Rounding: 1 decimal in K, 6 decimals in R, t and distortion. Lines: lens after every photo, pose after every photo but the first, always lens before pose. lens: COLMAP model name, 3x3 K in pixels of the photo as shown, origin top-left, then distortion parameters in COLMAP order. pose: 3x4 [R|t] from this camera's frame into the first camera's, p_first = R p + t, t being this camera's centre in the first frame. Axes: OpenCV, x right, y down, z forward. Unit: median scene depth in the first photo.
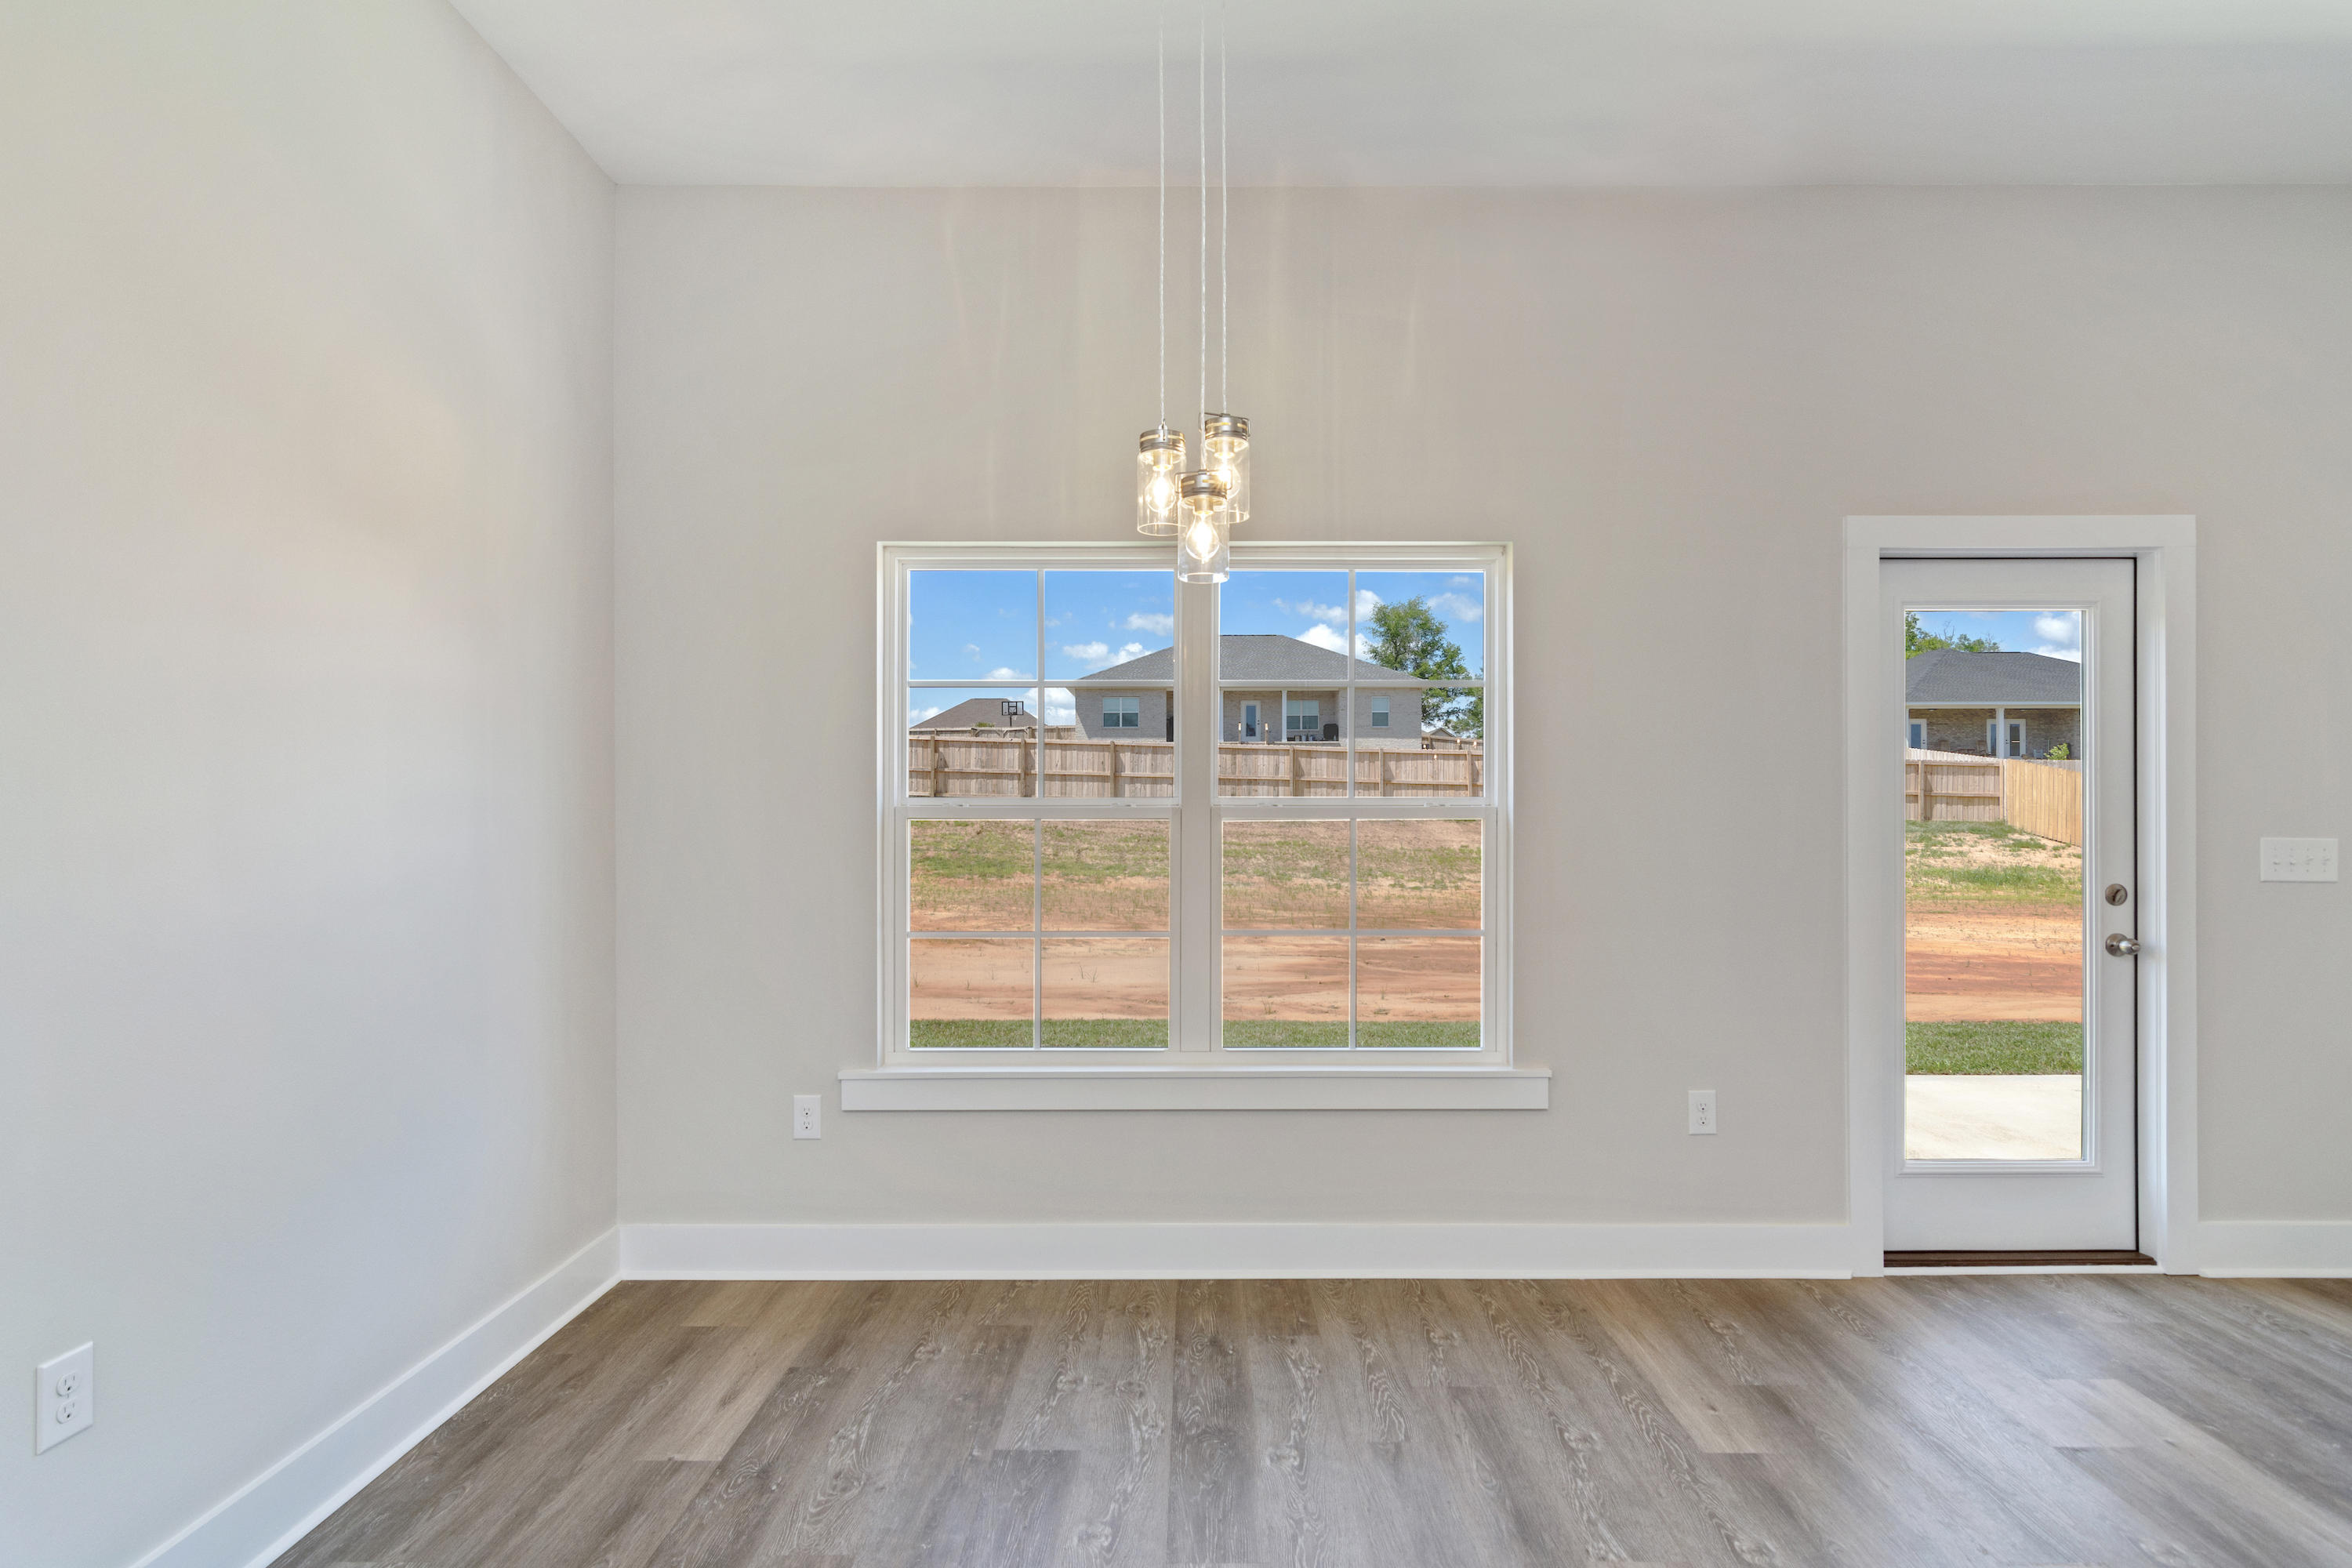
lens RADIAL K [[1121.4, 0, 1179.0], [0, 1121.4, 794.3], [0, 0, 1]] dist [0.006327, -0.000535]
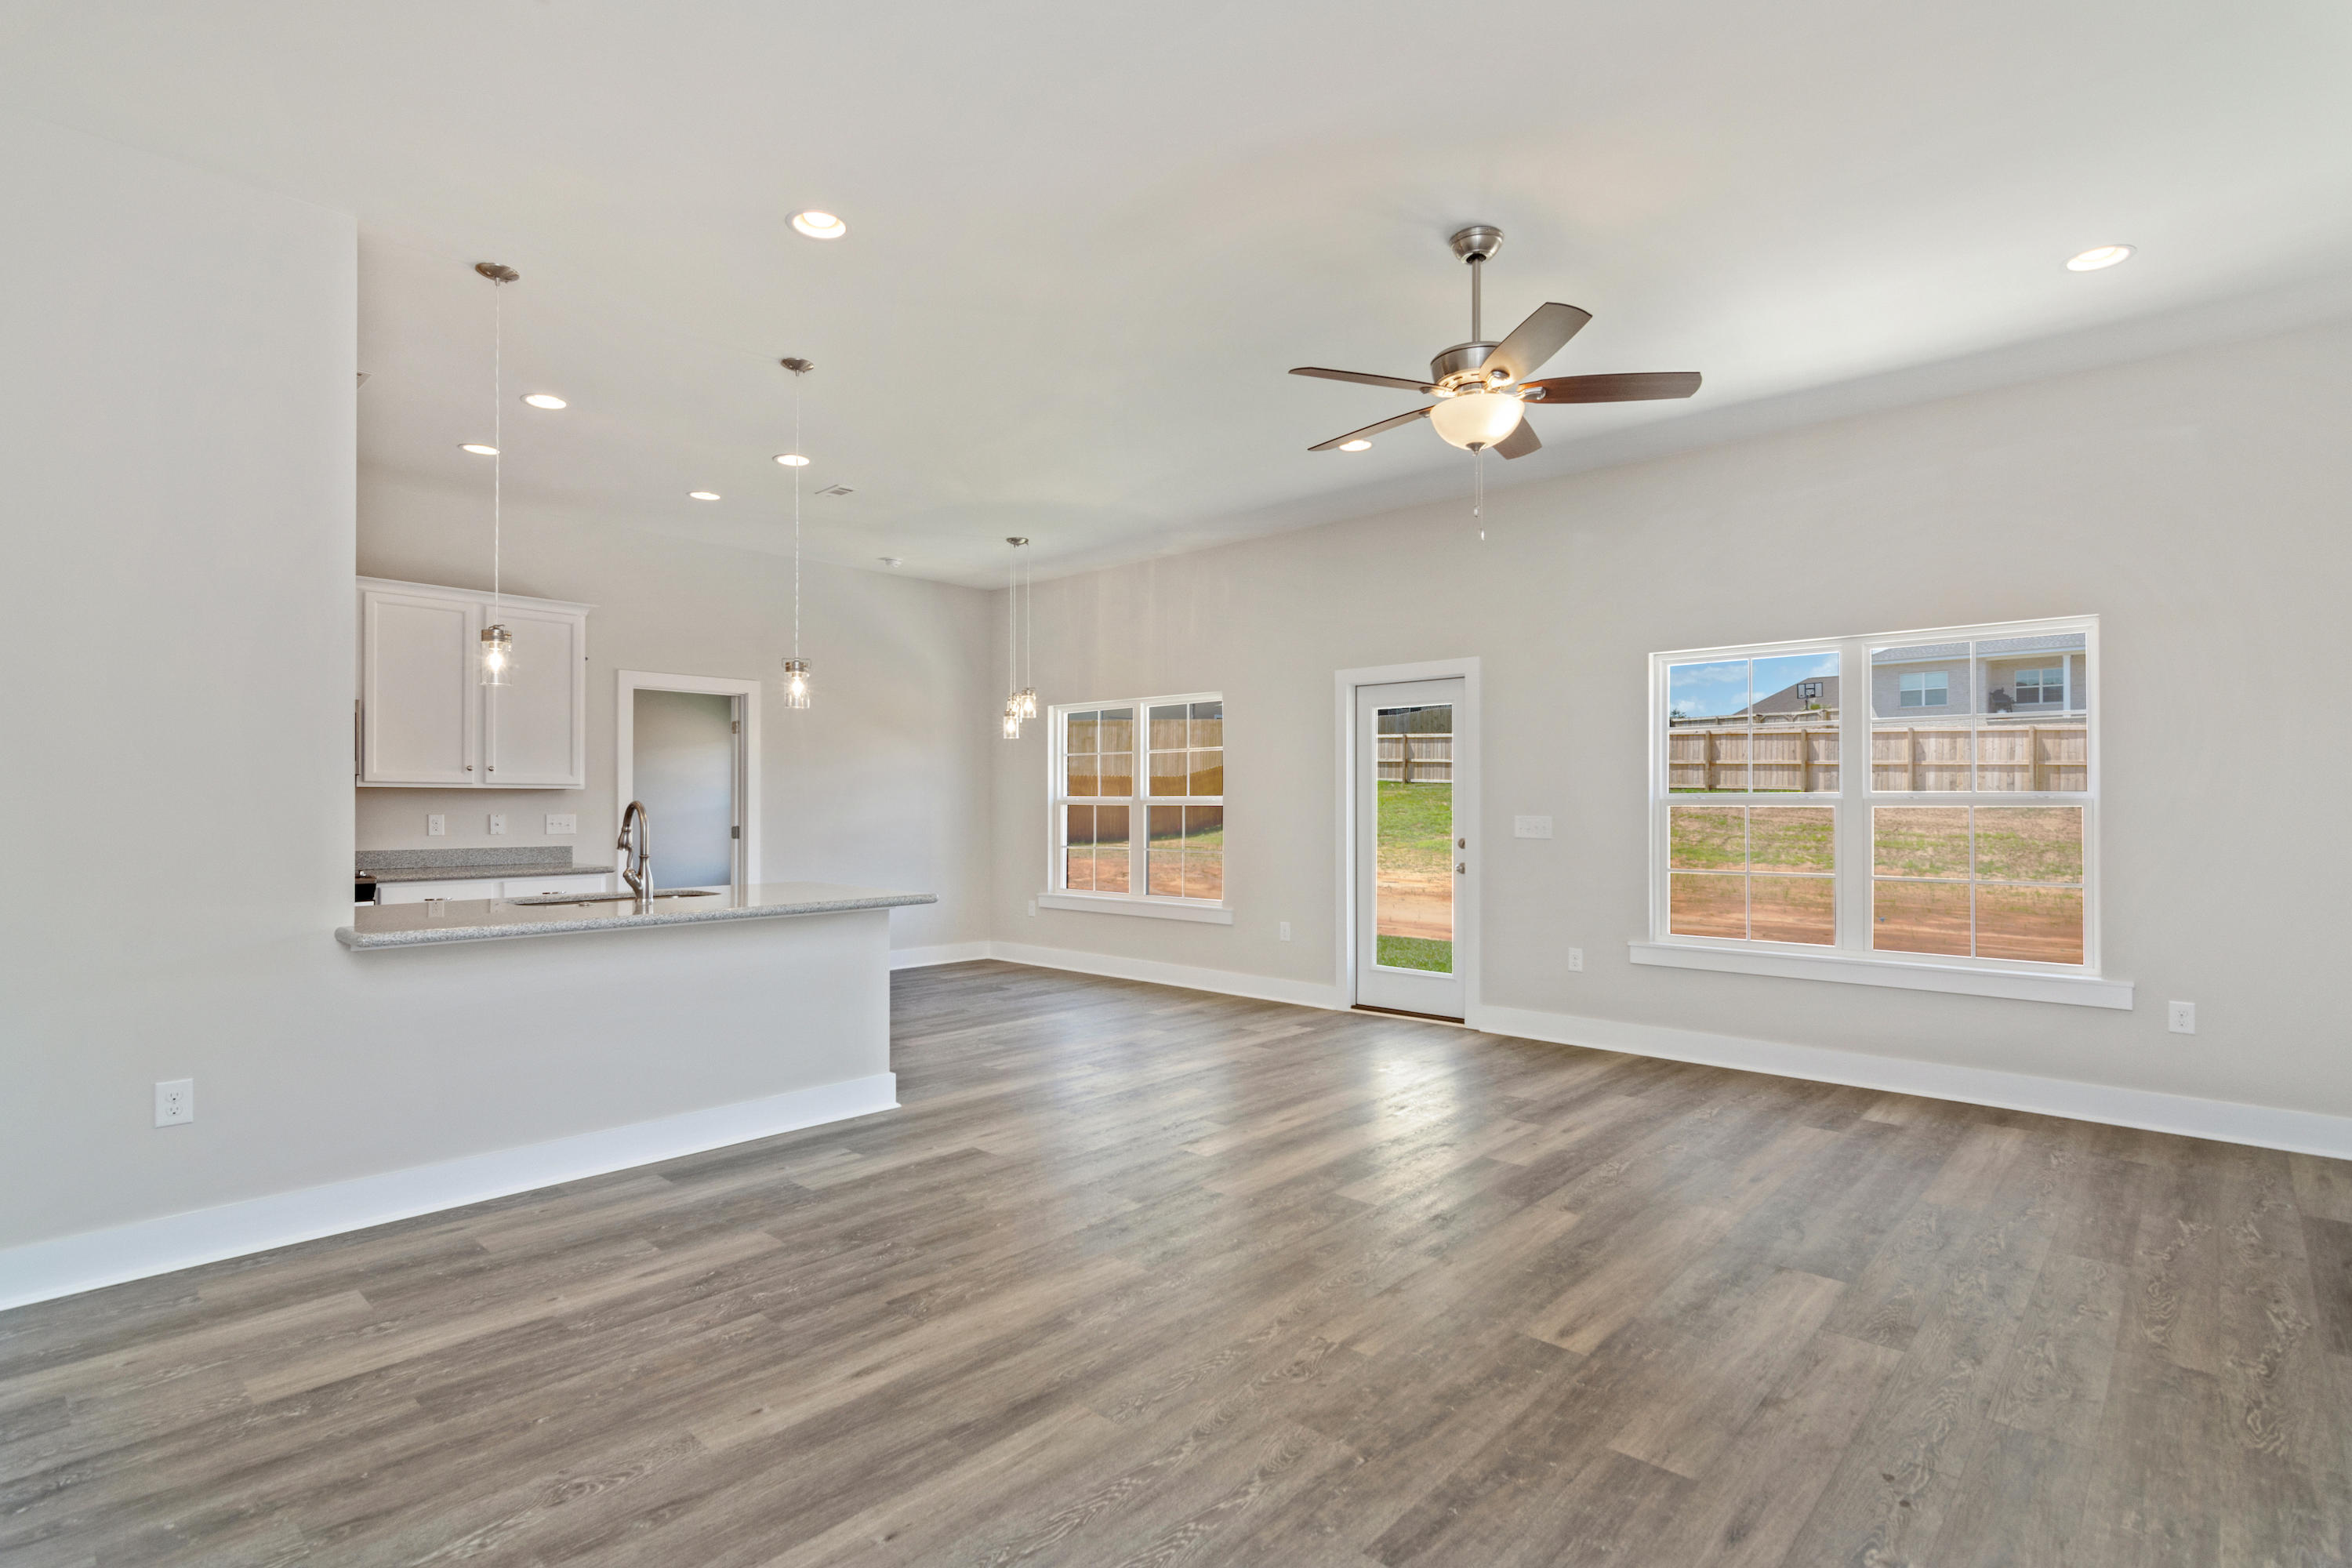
lens RADIAL K [[1121.4, 0, 1176.6], [0, 1121.4, 785.8], [0, 0, 1]] dist [0.006327, -0.000535]
pose [[0.740927, -0.008166, -0.671536, 0.392928], [0.009441, 0.999954, -0.001743, -0.003470], [0.671520, -0.005048, 0.740970, -0.181798]]
